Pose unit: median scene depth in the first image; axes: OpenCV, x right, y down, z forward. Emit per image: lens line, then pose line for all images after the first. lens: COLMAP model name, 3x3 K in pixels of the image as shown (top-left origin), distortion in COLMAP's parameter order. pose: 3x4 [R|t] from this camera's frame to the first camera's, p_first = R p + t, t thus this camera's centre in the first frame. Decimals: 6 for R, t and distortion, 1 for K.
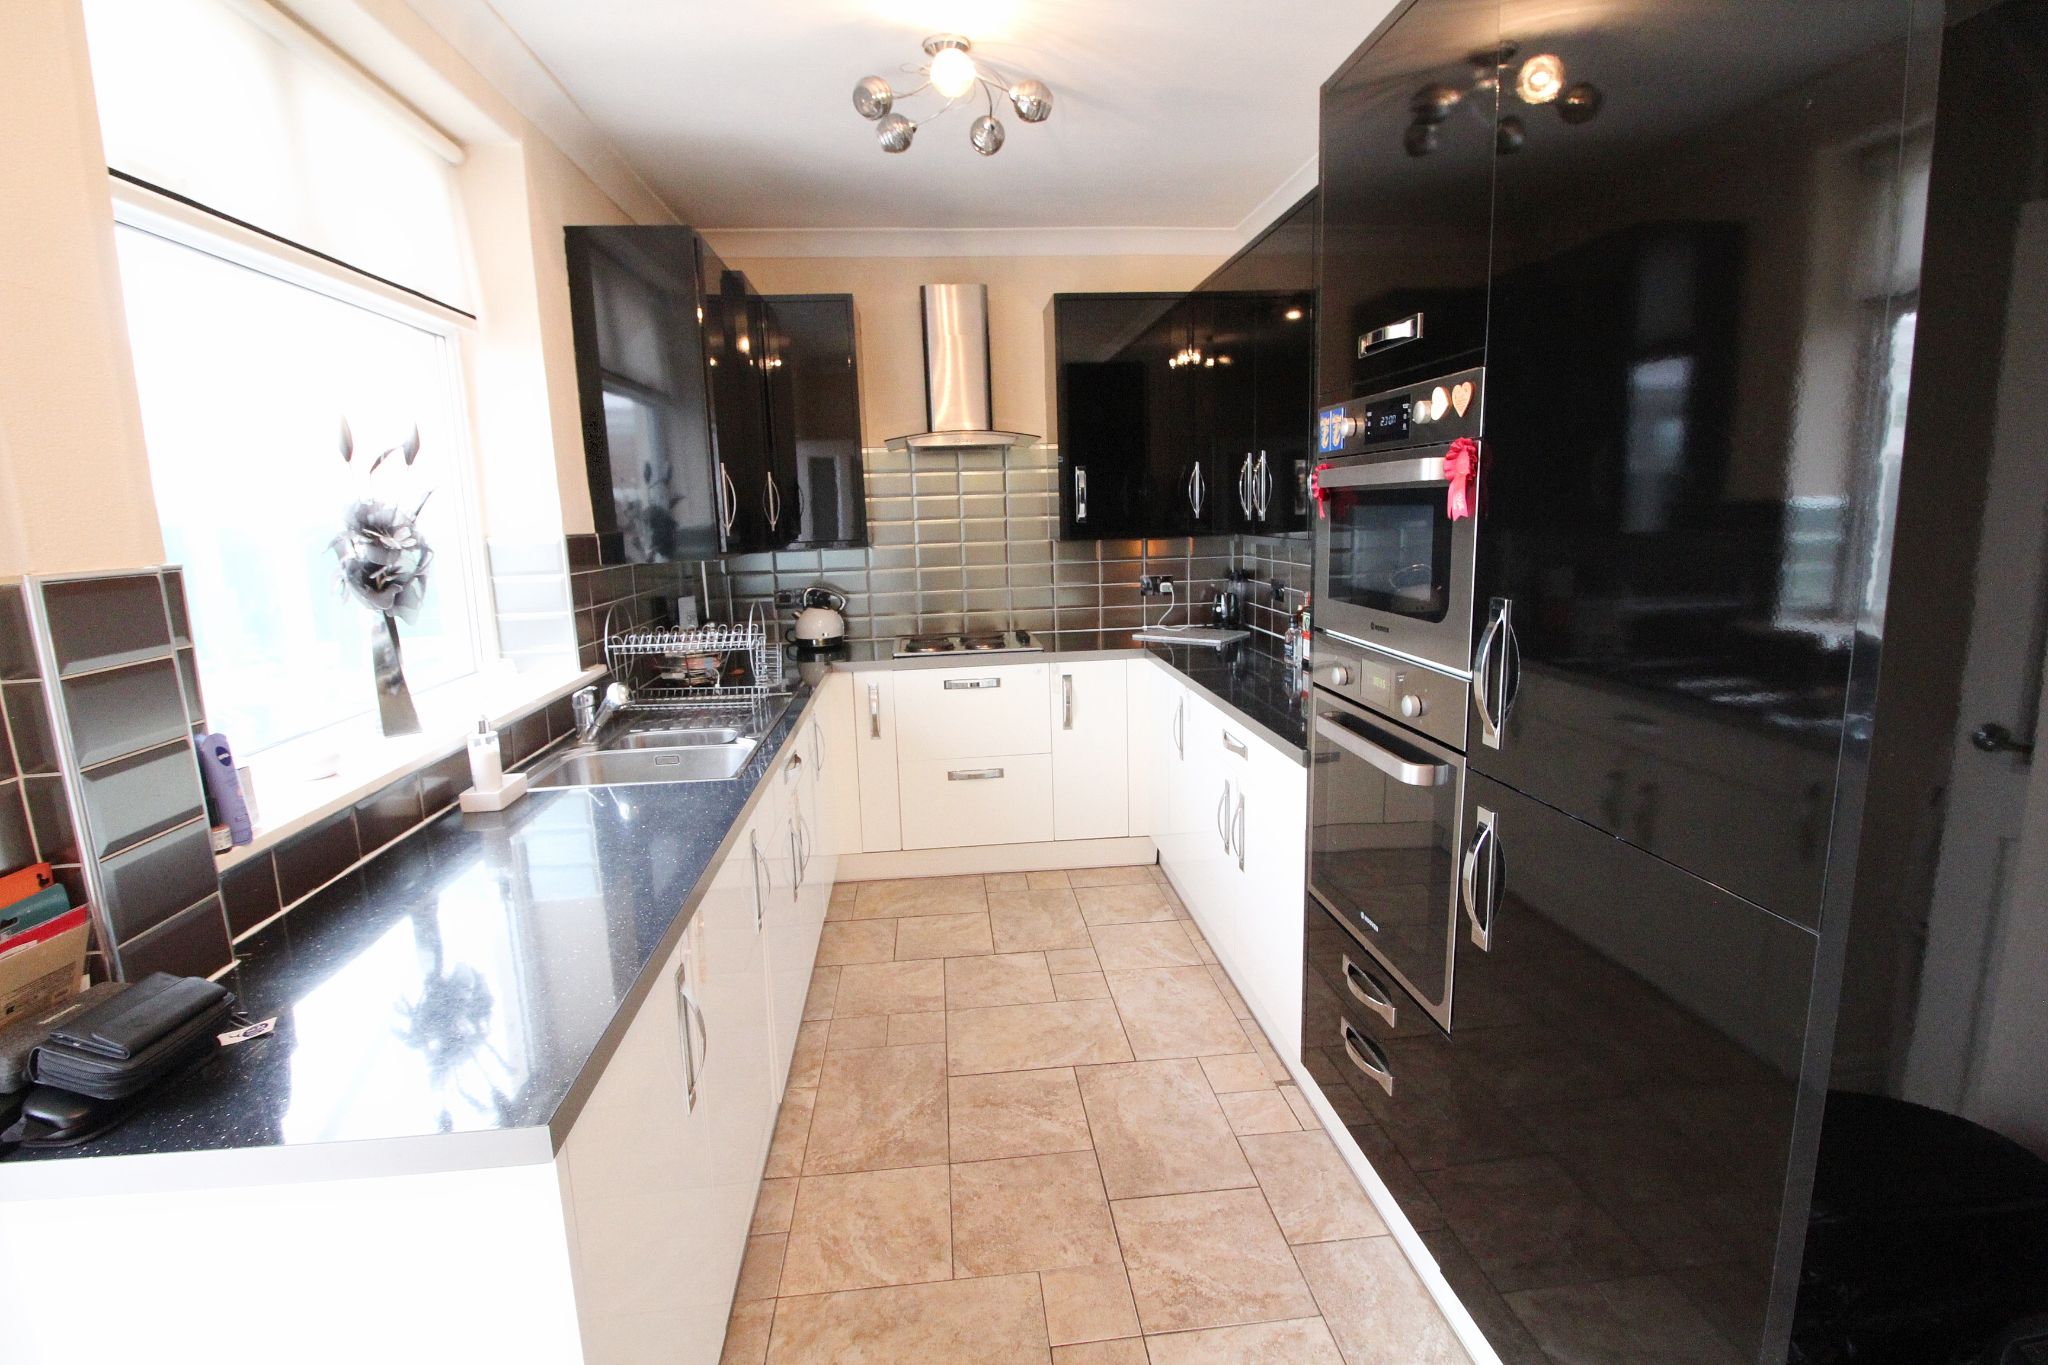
lens RADIAL K [[942.2, 0, 1019.0], [0, 942.2, 666.5], [0, 0, 1]] dist [0.002860, -0.015336]
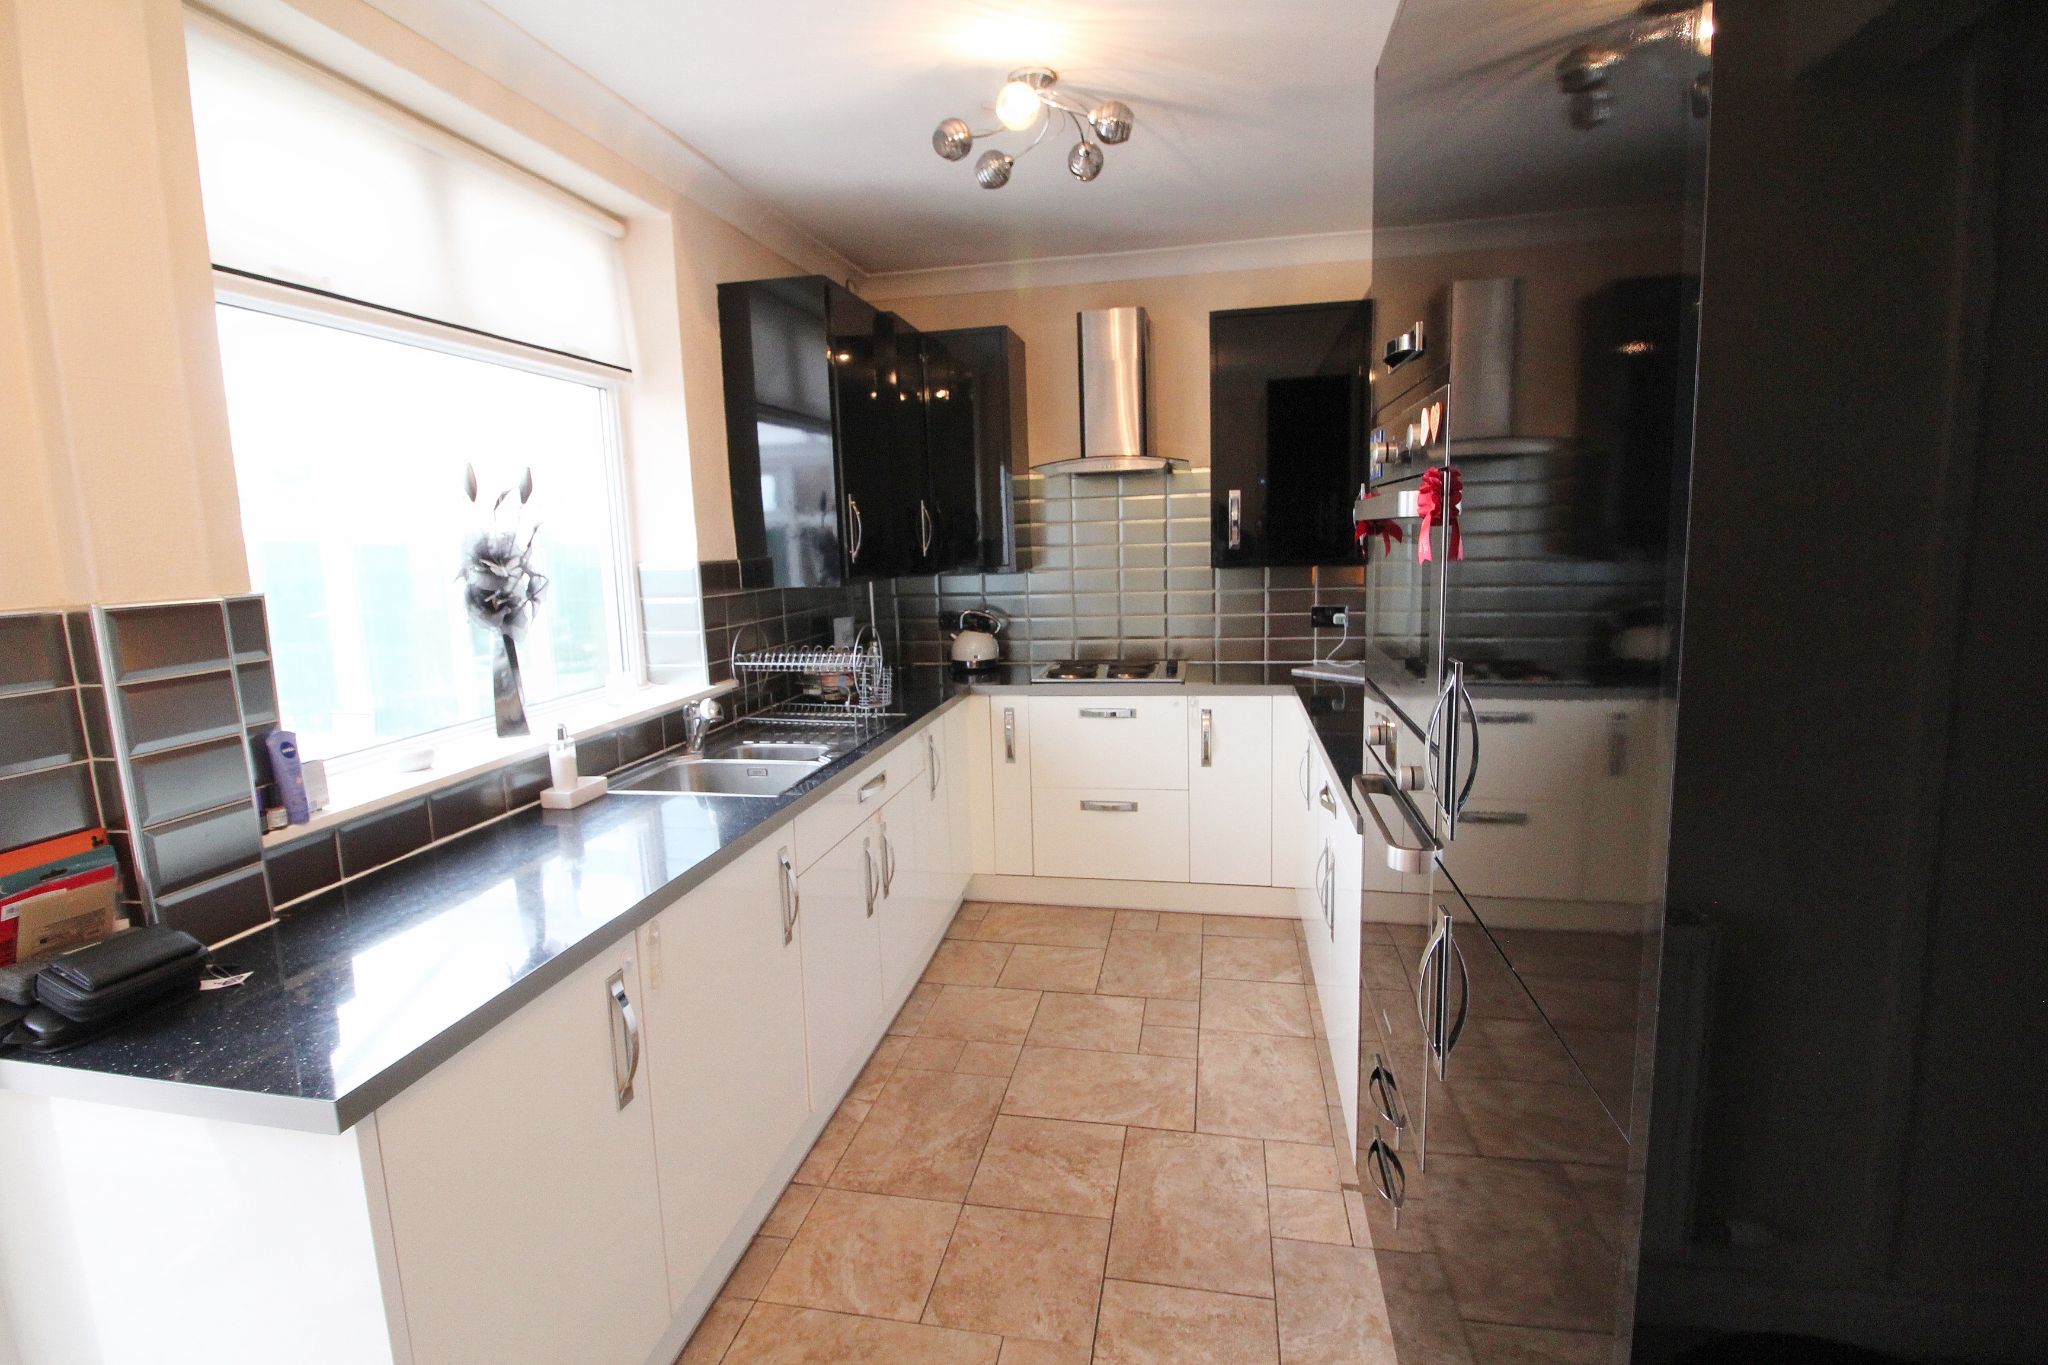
lens RADIAL K [[942.2, 0, 1019.0], [0, 942.2, 666.5], [0, 0, 1]] dist [0.002860, -0.015336]
pose [[0.957454, 0.039946, -0.285807, 0.208305], [-0.045317, 0.998898, -0.012201, -0.021022], [0.285005, 0.024634, 0.958210, 0.050095]]
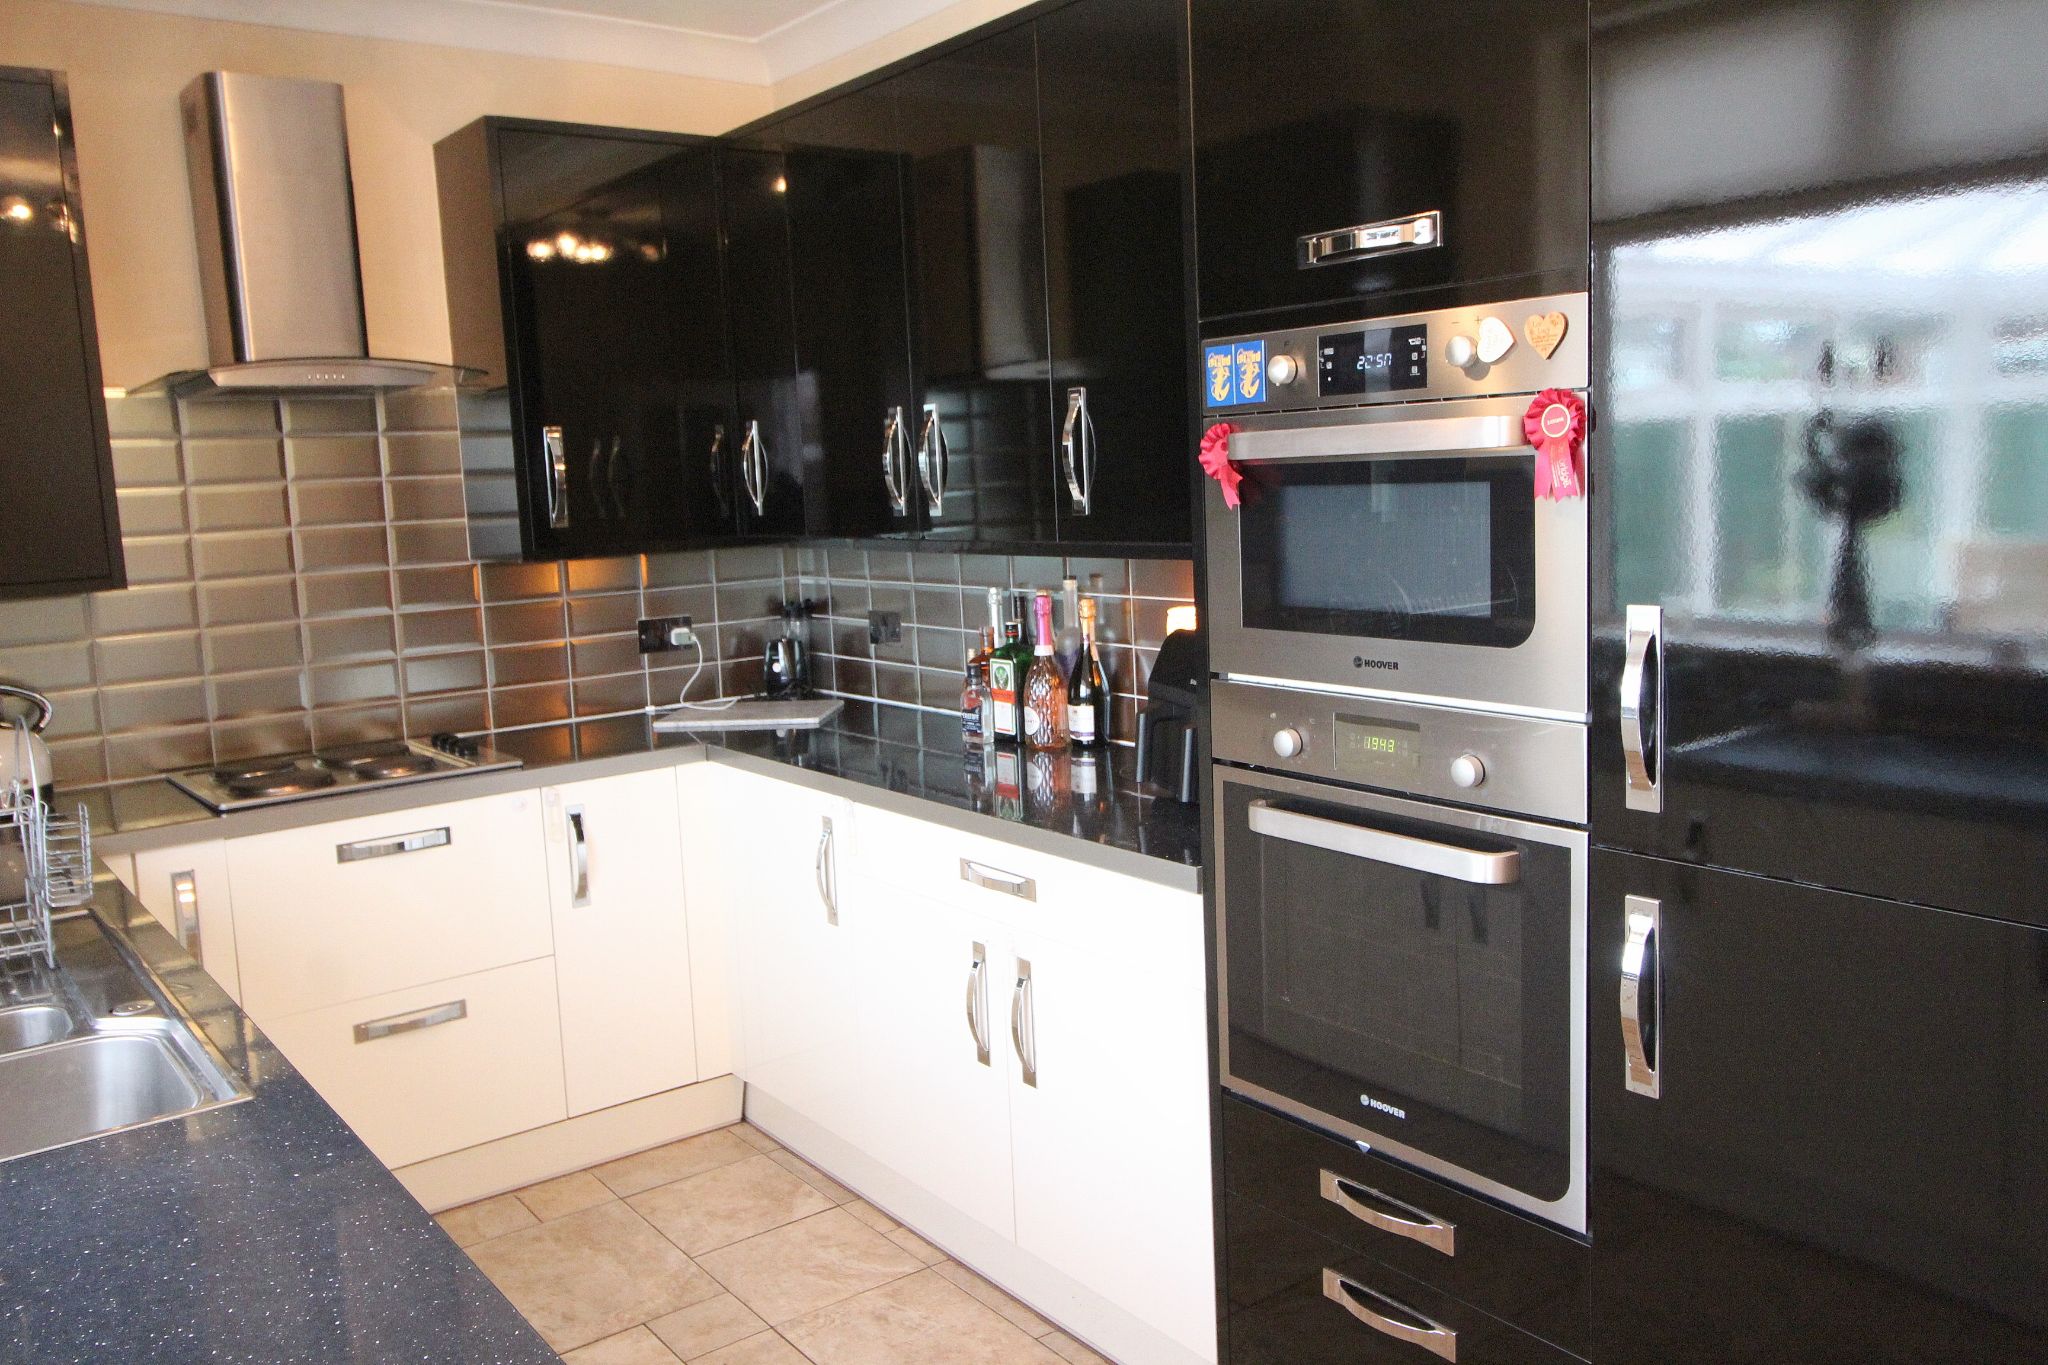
lens RADIAL K [[1593.8, 0, 1027.1], [0, 1593.8, 659.5], [0, 0, 1]] dist [0.006150, 0.001633]
pose [[0.850942, -0.070681, 0.520483, -0.297171], [0.105513, 0.993708, -0.037560, -0.019327], [-0.514554, 0.086879, 0.853046, 0.107218]]
